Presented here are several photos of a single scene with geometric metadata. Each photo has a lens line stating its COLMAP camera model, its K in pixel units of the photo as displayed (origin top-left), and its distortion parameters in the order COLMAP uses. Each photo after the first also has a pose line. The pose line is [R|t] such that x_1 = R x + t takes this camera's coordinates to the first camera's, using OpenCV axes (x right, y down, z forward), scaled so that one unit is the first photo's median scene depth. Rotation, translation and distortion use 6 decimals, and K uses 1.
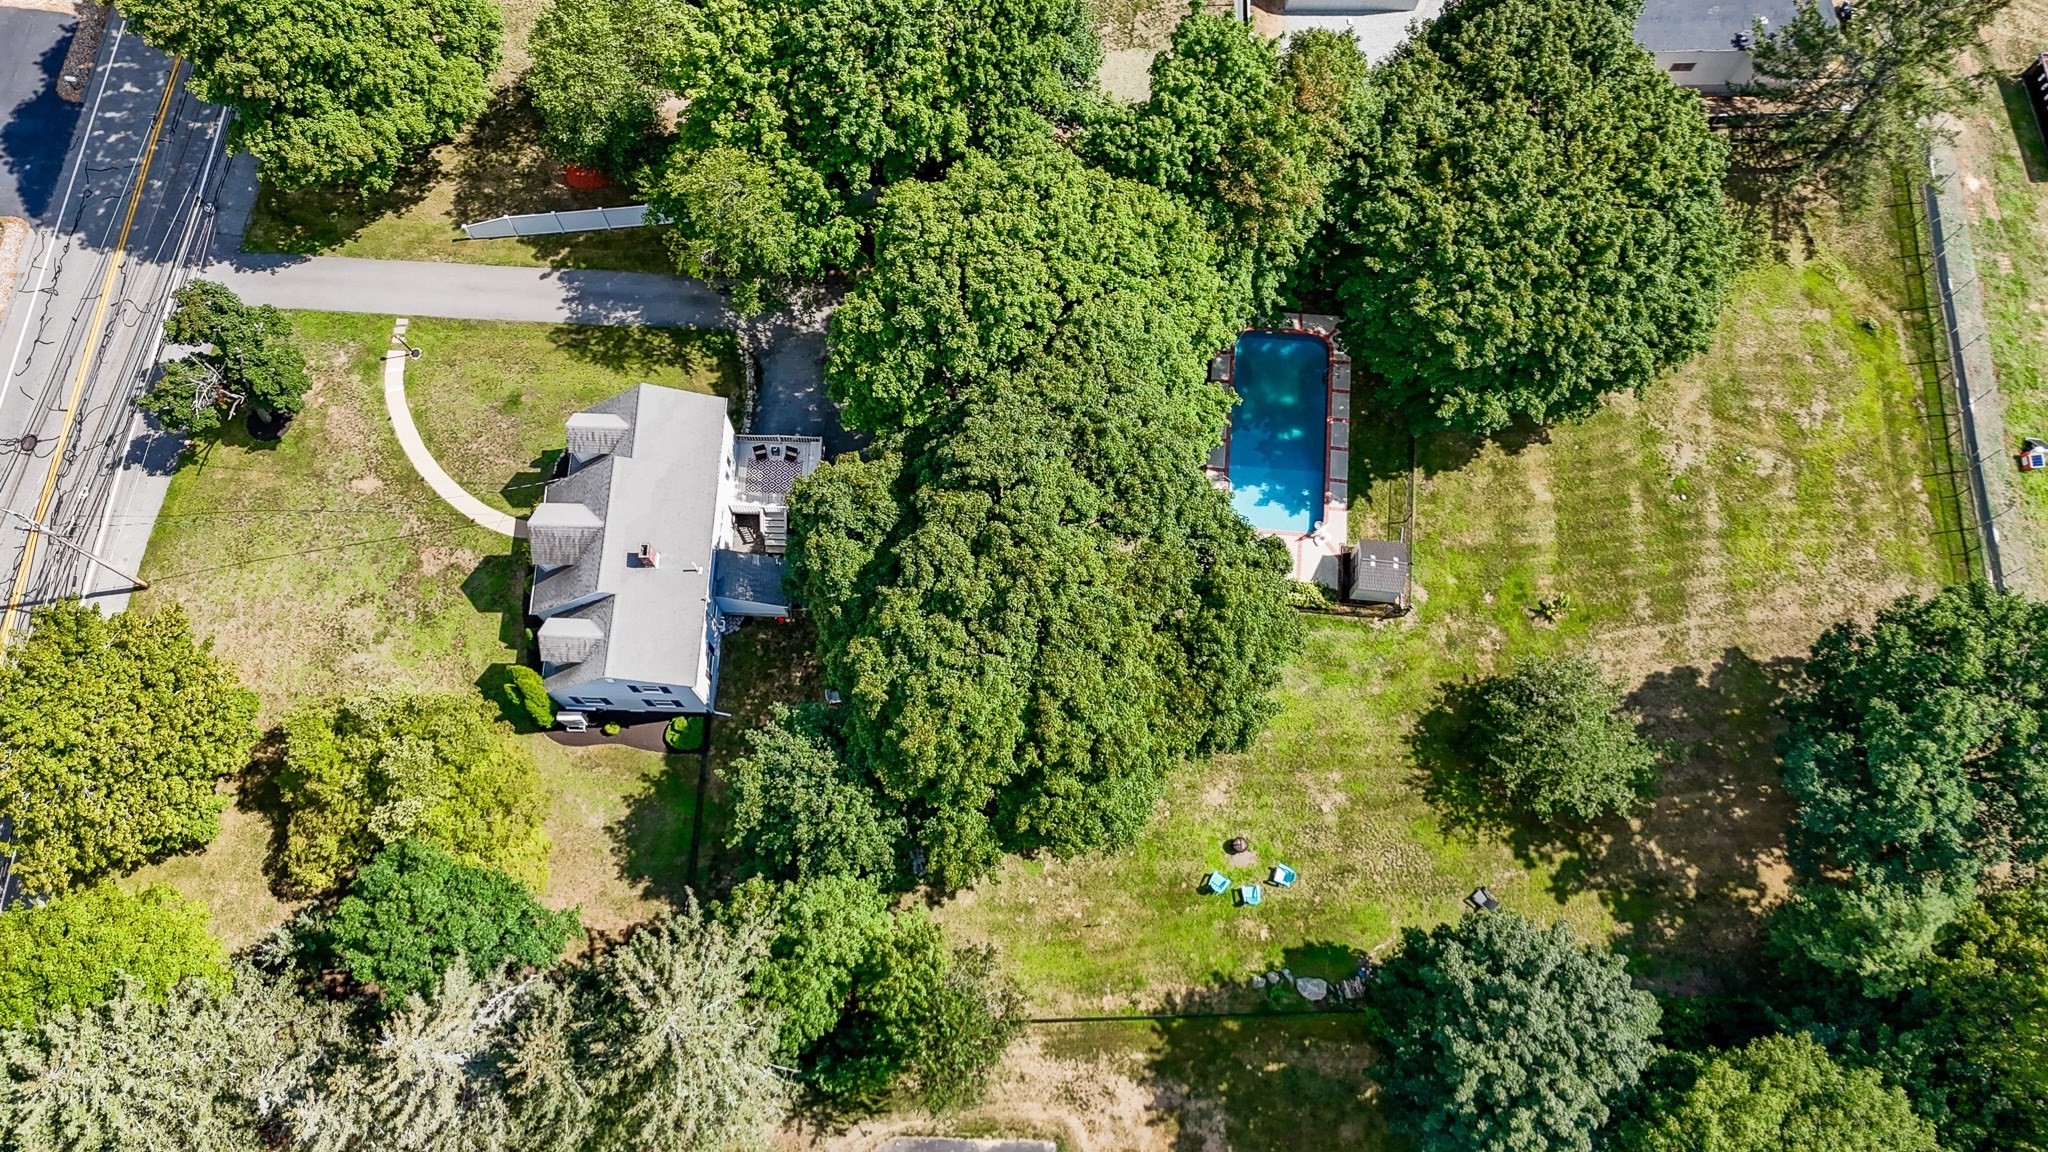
lens RADIAL K [[1536.8, 0, 1026.9], [0, 1536.8, 574.0], [0, 0, 1]] dist [0.002875, -0.002355]
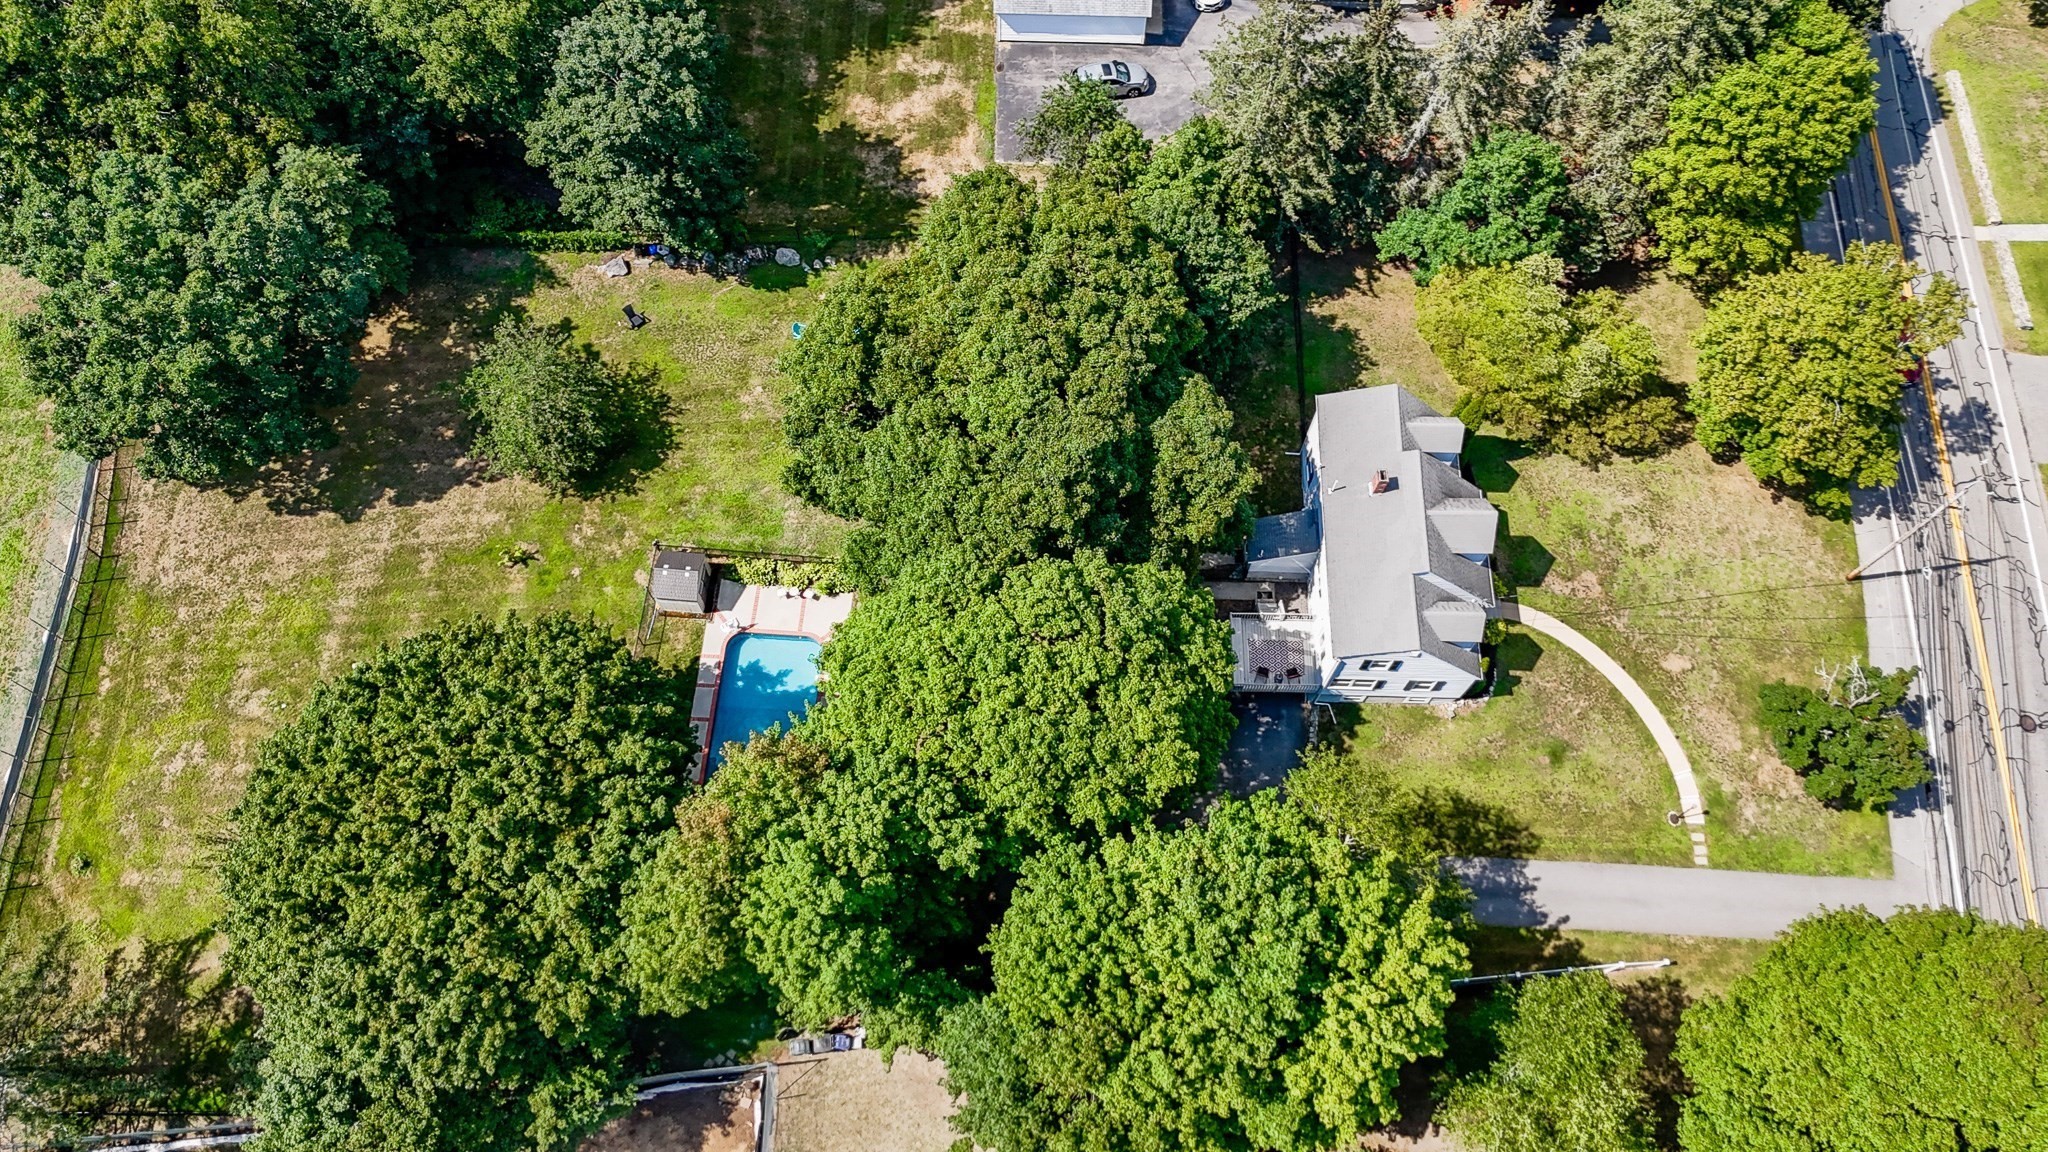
lens RADIAL K [[1536.8, 0, 1026.4], [0, 1536.8, 578.7], [0, 0, 1]] dist [0.002875, -0.002355]
pose [[-0.999314, 0.000975, -0.037033, 0.035818], [-0.025299, -0.748207, 0.662983, -0.692091], [-0.027061, 0.663465, 0.747718, 0.224228]]
